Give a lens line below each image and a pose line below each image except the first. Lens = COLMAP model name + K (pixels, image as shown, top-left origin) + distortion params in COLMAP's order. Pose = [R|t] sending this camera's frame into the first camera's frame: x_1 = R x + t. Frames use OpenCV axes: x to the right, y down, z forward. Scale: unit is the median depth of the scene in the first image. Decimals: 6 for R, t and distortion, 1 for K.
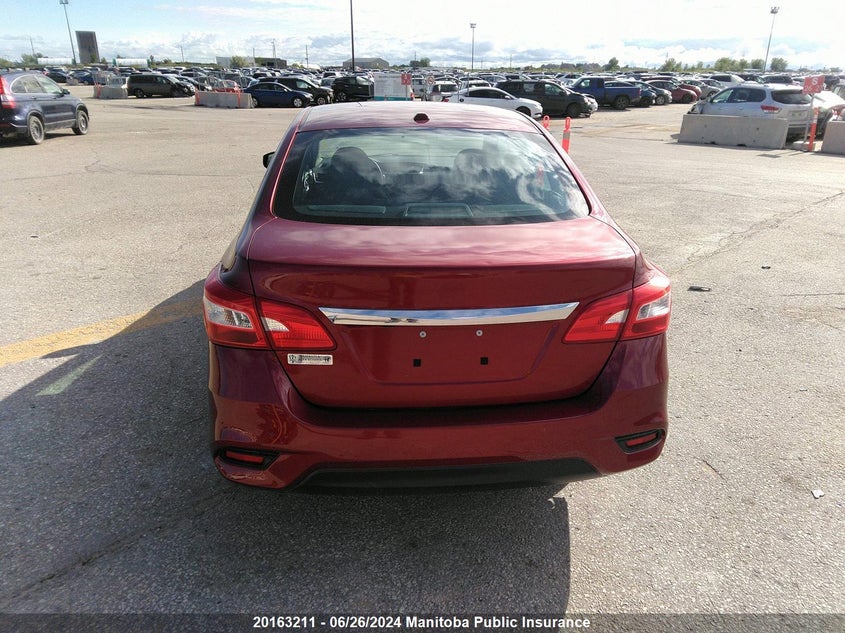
lens RADIAL K [[612.6, 0, 432.4], [0, 612.6, 316.4], [0, 0, 1]] dist [0.058456, -0.087291]
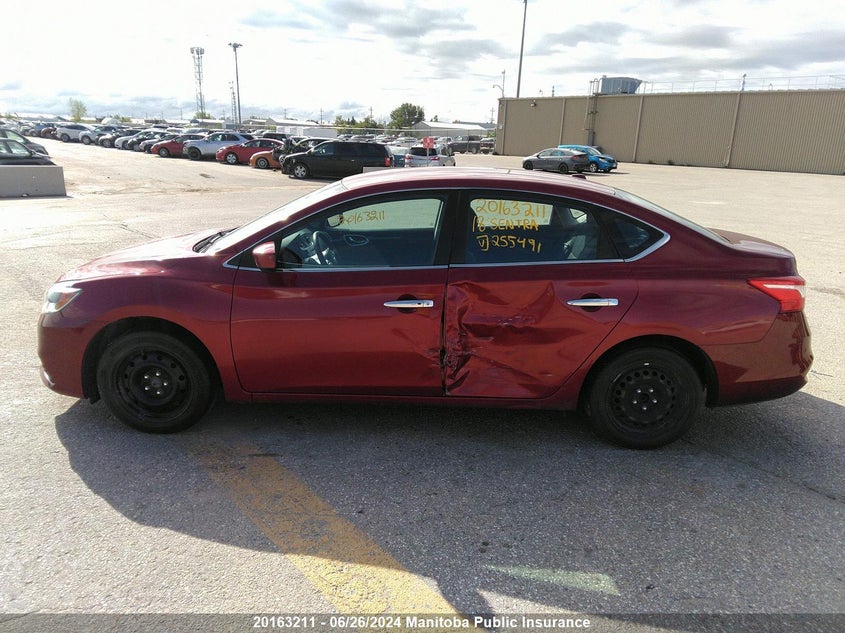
lens RADIAL K [[612.6, 0, 432.4], [0, 612.6, 316.4], [0, 0, 1]] dist [0.058456, -0.087291]
pose [[0.110625, -0.278542, 0.954032, -0.337604], [0.329260, 0.915986, 0.229255, -0.107087], [-0.937737, 0.288763, 0.193044, 0.262524]]
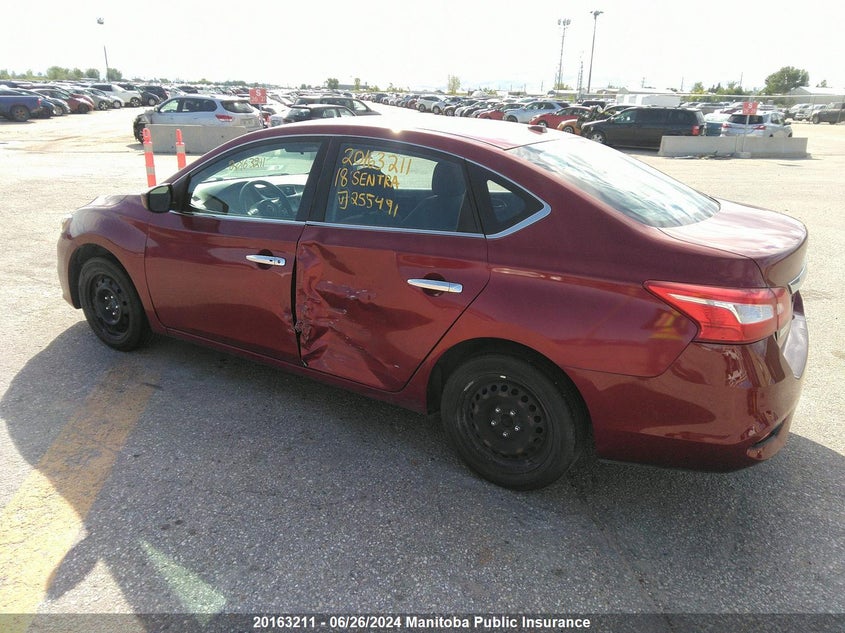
lens RADIAL K [[612.6, 0, 432.4], [0, 612.6, 316.4], [0, 0, 1]] dist [0.058456, -0.087291]
pose [[0.601552, -0.258841, 0.755736, -0.236363], [0.268861, 0.956459, 0.113580, -0.042747], [-0.752229, 0.134864, 0.644952, 0.114699]]
